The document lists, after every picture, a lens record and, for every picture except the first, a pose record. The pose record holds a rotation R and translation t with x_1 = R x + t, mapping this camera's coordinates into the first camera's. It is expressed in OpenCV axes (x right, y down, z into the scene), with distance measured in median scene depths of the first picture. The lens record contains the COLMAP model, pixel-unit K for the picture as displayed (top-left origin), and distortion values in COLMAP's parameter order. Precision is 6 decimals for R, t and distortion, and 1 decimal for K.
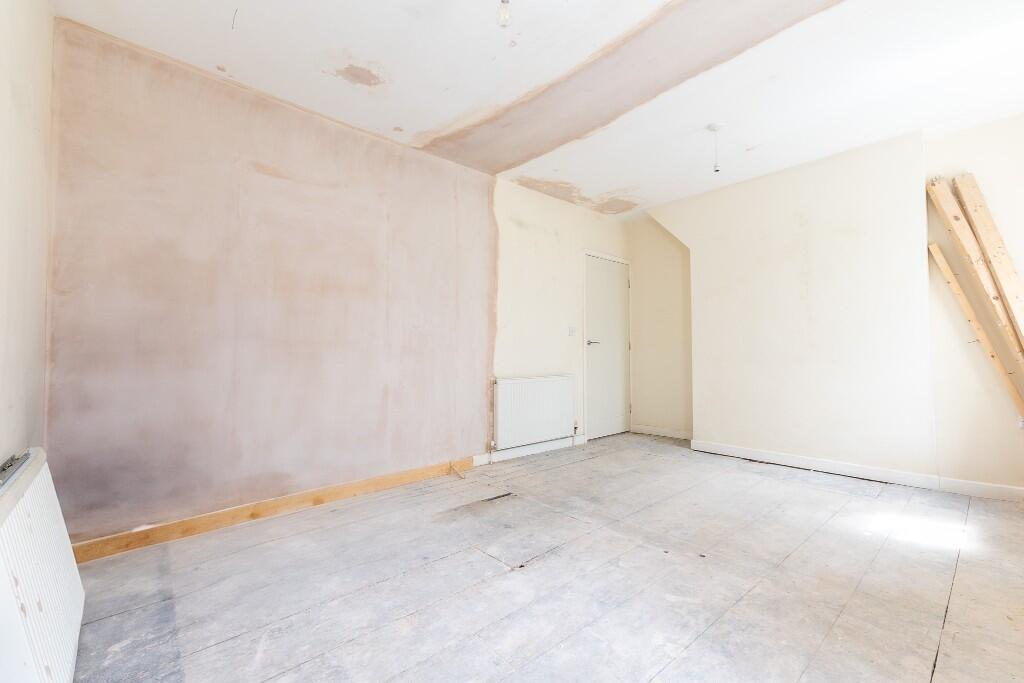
lens RADIAL K [[442.3, 0, 510.7], [0, 442.3, 339.8], [0, 0, 1]] dist [-0.001217, -0.000168]
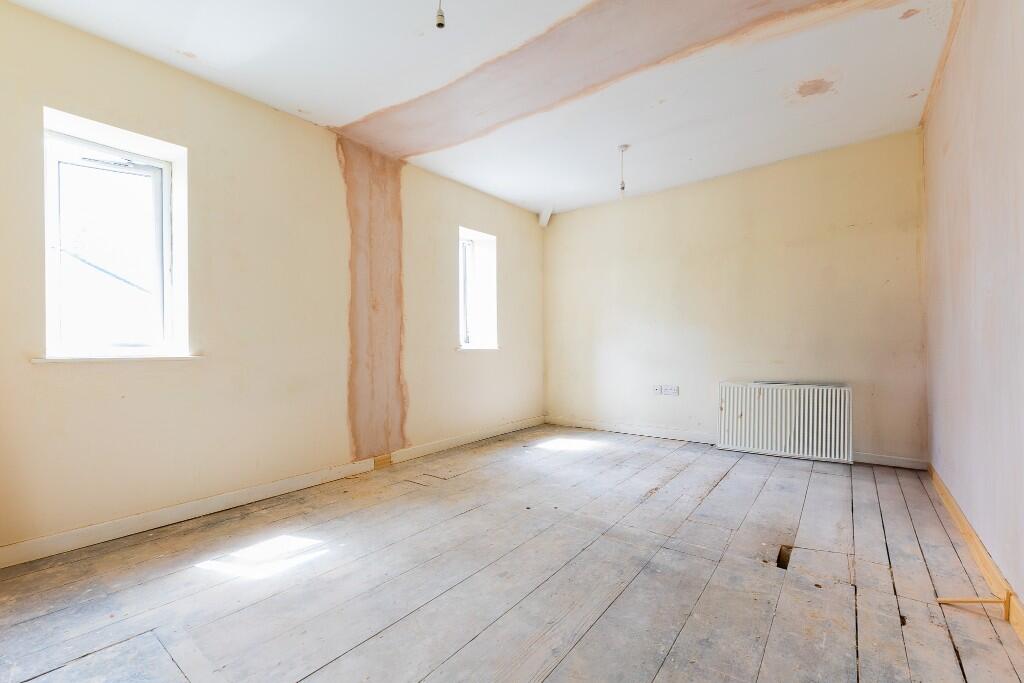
lens RADIAL K [[442.3, 0, 513.5], [0, 442.3, 344.3], [0, 0, 1]] dist [-0.001217, -0.000168]
pose [[-0.983647, 0.014847, -0.179495, 0.628185], [0.020915, 0.999270, -0.031961, 0.056819], [0.178889, -0.035193, -0.983240, 2.034848]]
